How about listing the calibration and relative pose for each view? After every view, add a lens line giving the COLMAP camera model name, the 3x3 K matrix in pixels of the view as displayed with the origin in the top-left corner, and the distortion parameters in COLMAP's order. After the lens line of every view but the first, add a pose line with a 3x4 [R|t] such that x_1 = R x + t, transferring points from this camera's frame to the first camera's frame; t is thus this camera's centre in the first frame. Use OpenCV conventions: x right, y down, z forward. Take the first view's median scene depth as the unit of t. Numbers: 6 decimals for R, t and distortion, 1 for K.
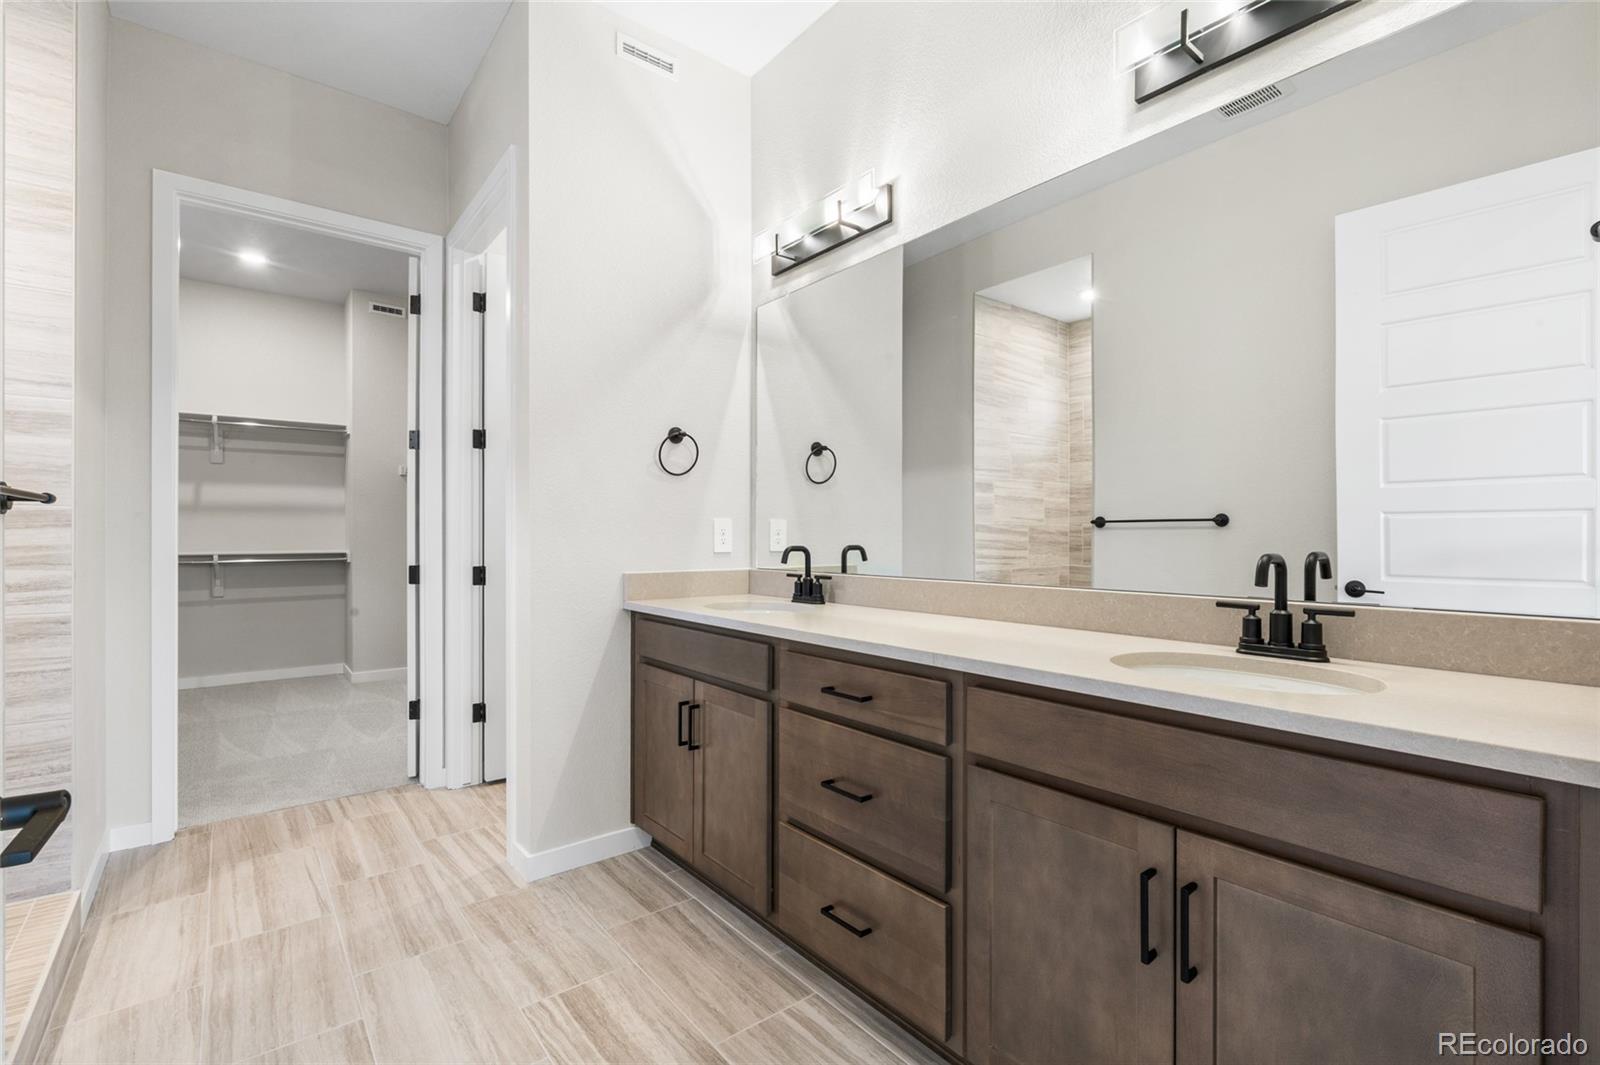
lens RADIAL K [[724.7, 0, 796.4], [0, 724.7, 537.7], [0, 0, 1]] dist [-0.007888, 0.000571]
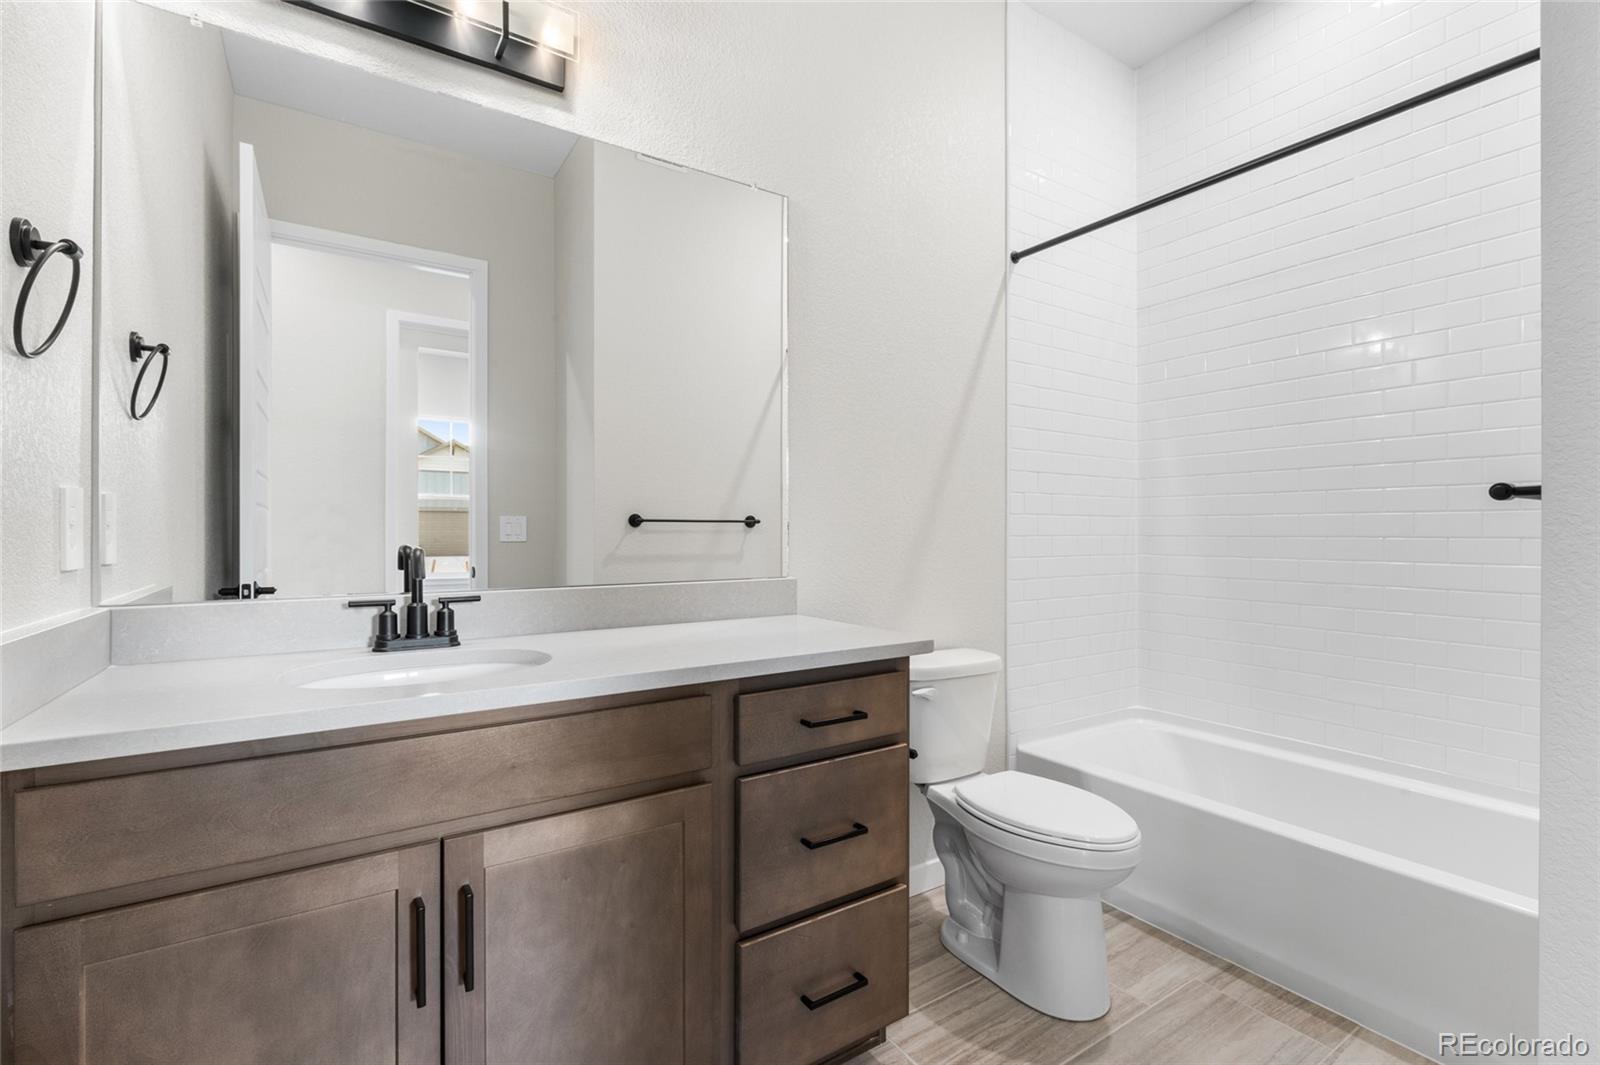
lens RADIAL K [[724.7, 0, 806.2], [0, 724.7, 527.8], [0, 0, 1]] dist [-0.007888, 0.000571]
pose [[0.094309, -0.000320, 0.995543, -0.539421], [0.004973, 0.999988, -0.000150, -0.003569], [-0.995531, 0.004965, 0.094309, 0.670545]]
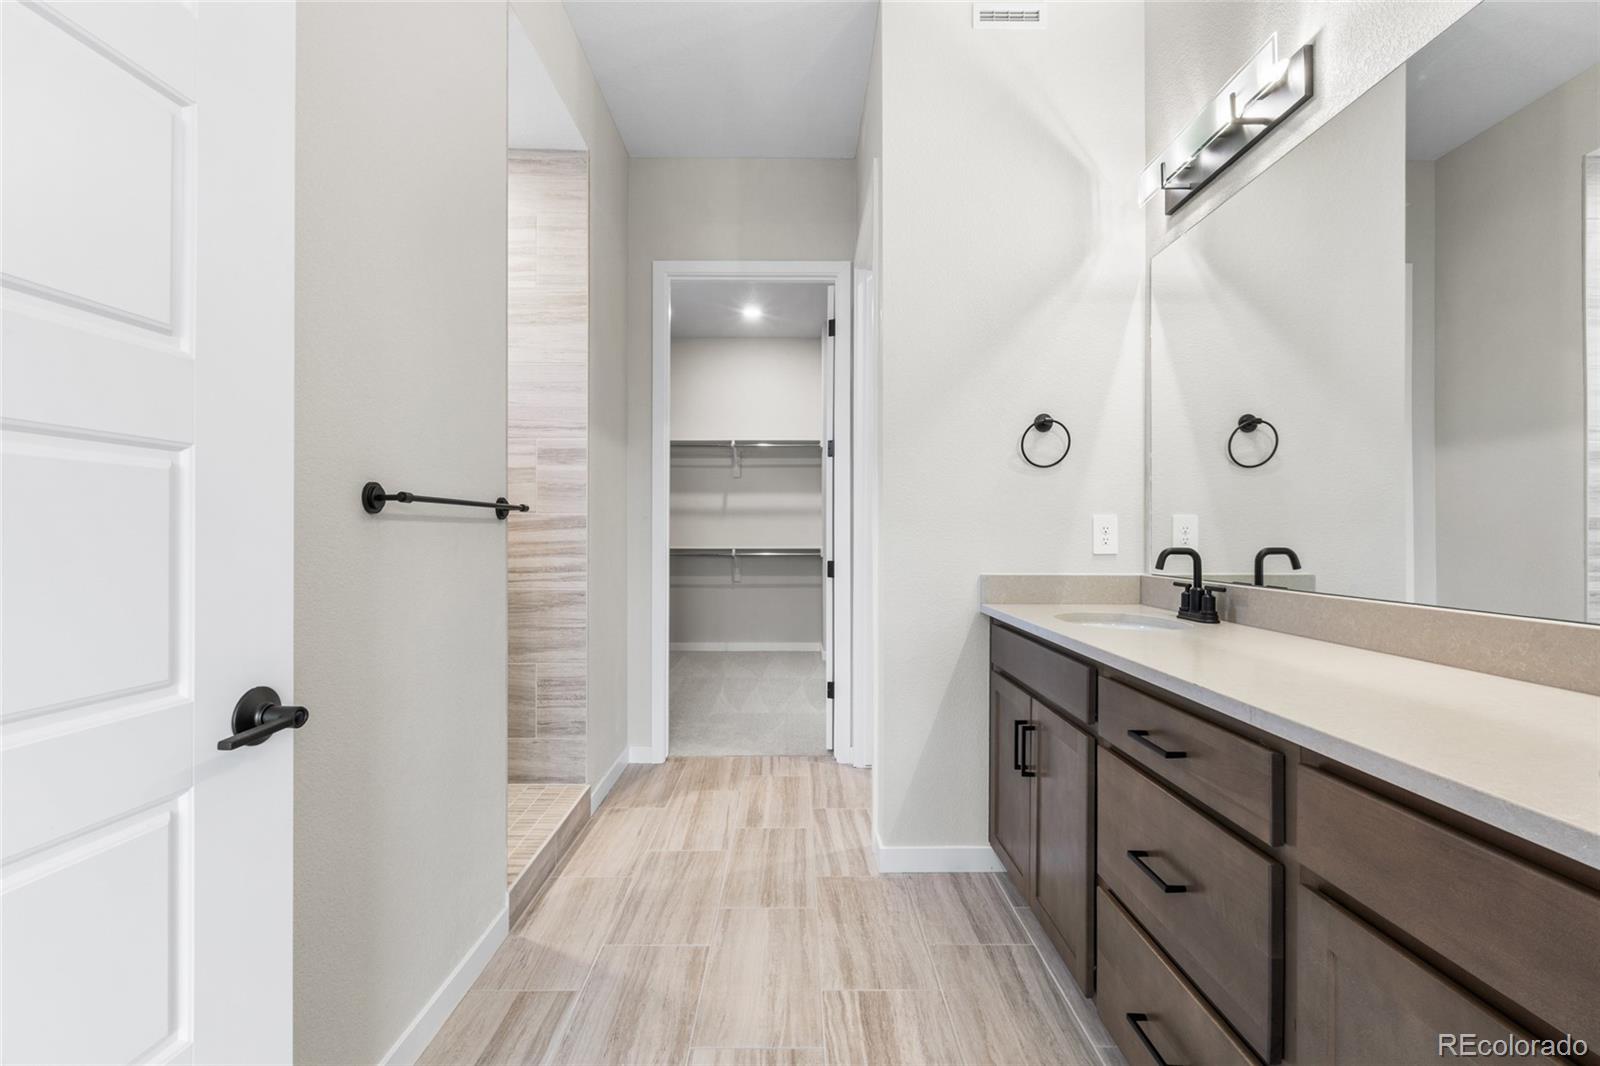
lens RADIAL K [[724.7, 0, 792.6], [0, 724.7, 535.6], [0, 0, 1]] dist [-0.007888, 0.000571]
pose [[0.778565, 0.002466, -0.627559, 0.172933], [-0.003245, 0.999995, -0.000097, -0.000572], [0.627555, 0.002112, 0.778569, 0.120628]]
